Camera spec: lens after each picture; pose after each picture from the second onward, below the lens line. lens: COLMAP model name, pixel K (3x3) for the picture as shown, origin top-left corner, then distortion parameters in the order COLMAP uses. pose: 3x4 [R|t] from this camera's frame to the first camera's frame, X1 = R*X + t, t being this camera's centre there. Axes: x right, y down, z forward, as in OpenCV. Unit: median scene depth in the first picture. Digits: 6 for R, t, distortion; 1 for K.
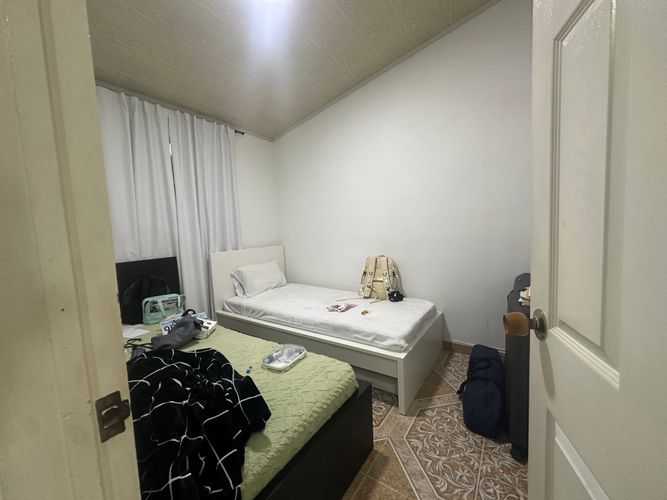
lens RADIAL K [[266.9, 0, 333.5], [0, 266.9, 250.0], [0, 0, 1]] dist [-0.001946, 0.000245]
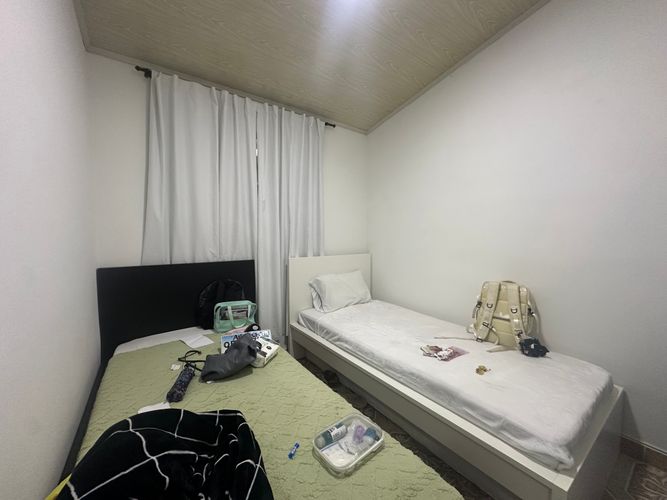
lens RADIAL K [[266.9, 0, 333.5], [0, 266.9, 250.0], [0, 0, 1]] dist [-0.001946, 0.000245]
pose [[0.940000, 0.065753, -0.334778, -0.020215], [-0.071769, 0.997405, -0.005617, -0.024323], [0.333540, 0.029307, 0.942280, 0.214376]]
